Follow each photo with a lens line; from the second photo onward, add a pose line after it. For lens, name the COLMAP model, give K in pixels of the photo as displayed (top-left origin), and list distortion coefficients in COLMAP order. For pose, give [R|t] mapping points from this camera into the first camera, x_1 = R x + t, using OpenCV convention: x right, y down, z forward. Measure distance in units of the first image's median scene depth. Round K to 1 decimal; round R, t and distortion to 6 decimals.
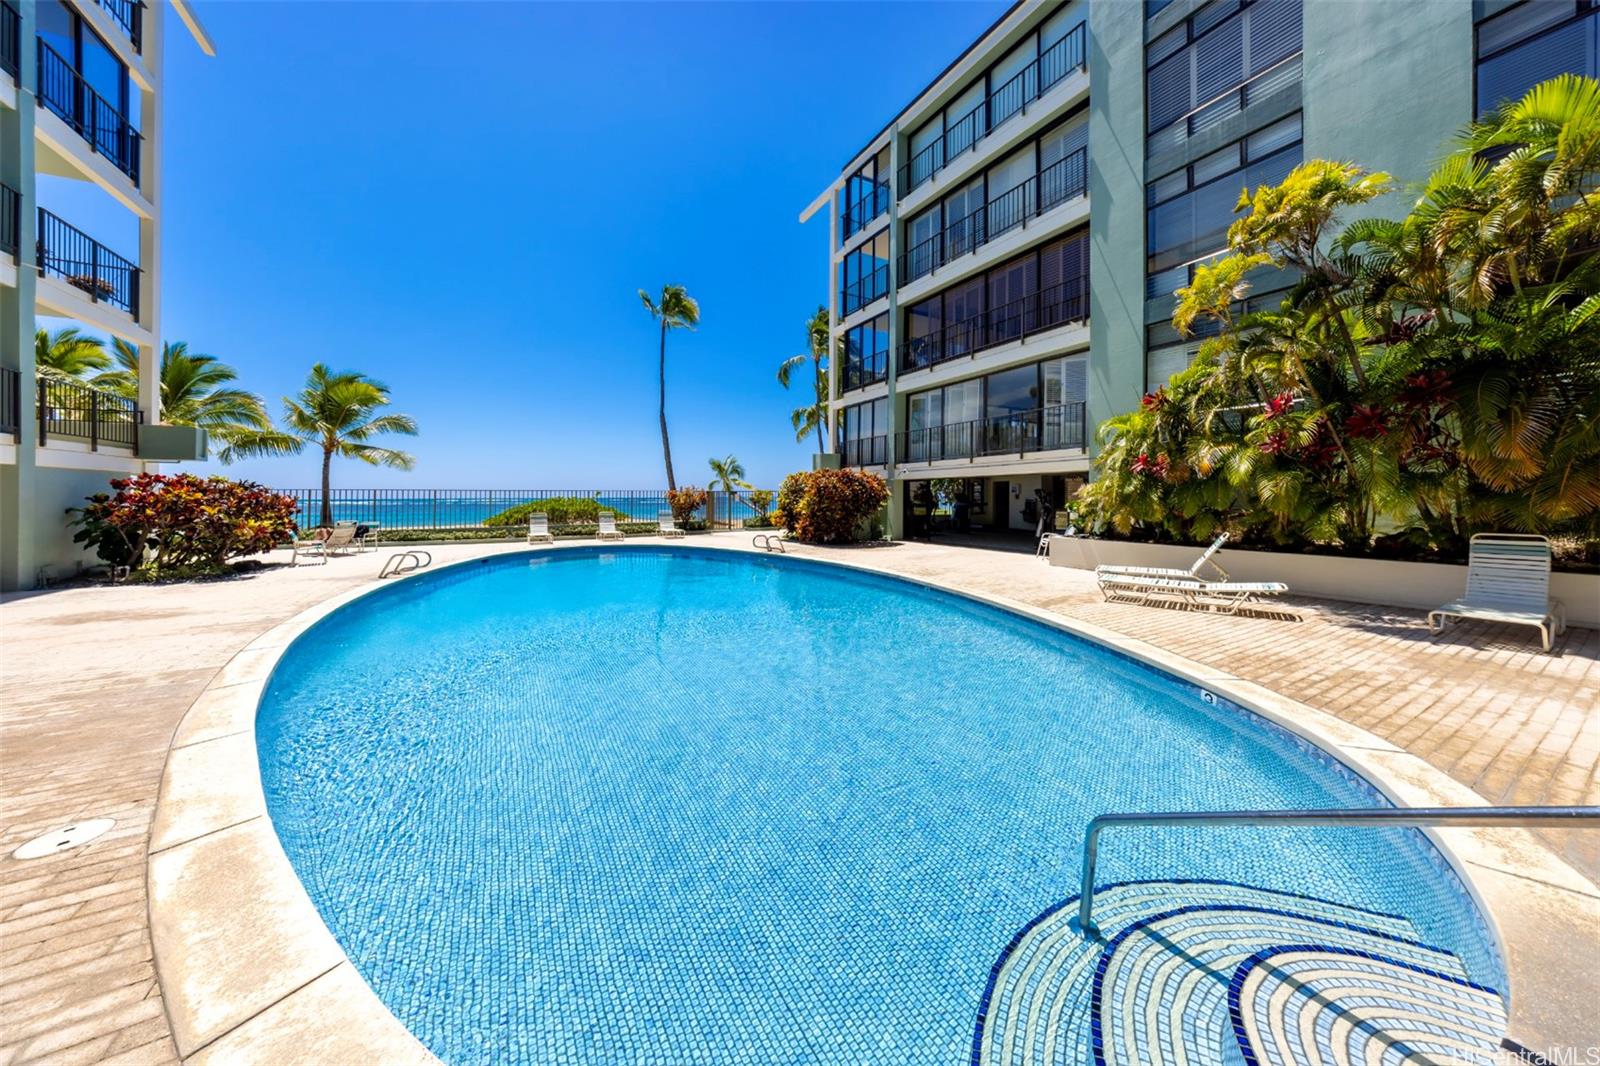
lens RADIAL K [[526.4, 0, 798.2], [0, 526.4, 505.8], [0, 0, 1]] dist [-0.007329, -0.000136]
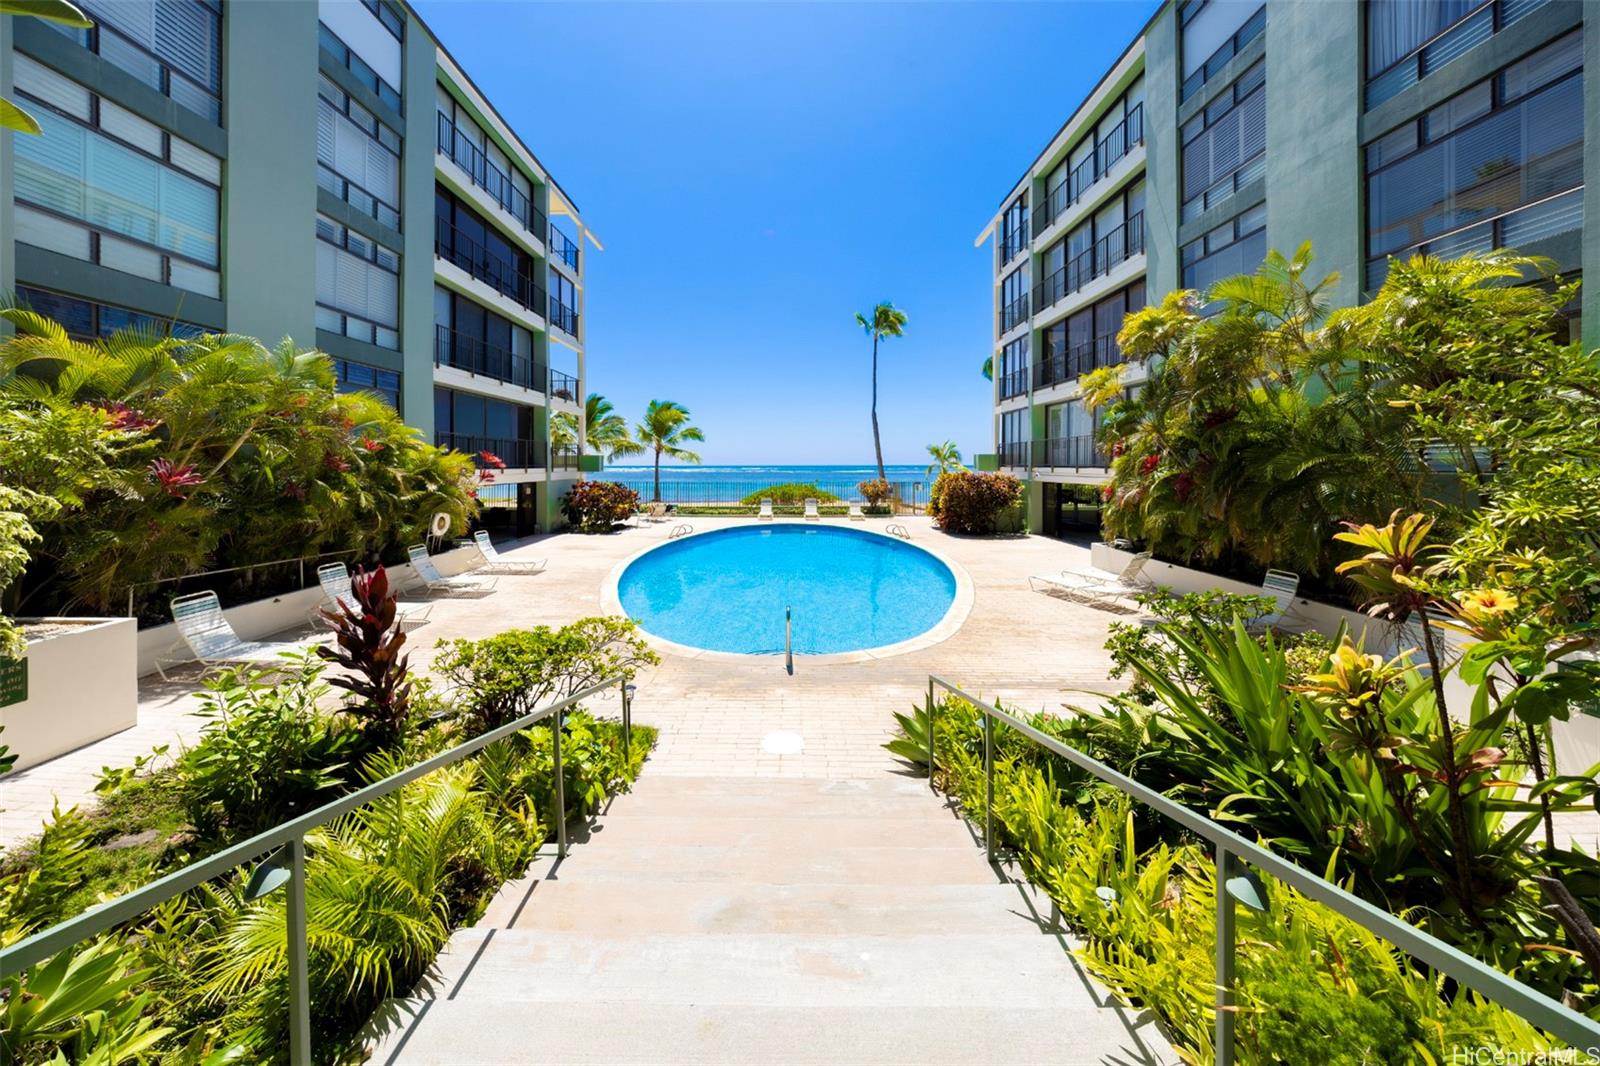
lens RADIAL K [[526.4, 0, 798.2], [0, 526.4, 505.8], [0, 0, 1]] dist [-0.007329, -0.000136]
pose [[0.882074, 0.043012, -0.469144, 0.289260], [-0.016697, 0.998052, 0.060110, -0.058919], [0.470816, -0.045188, 0.881074, -0.262982]]
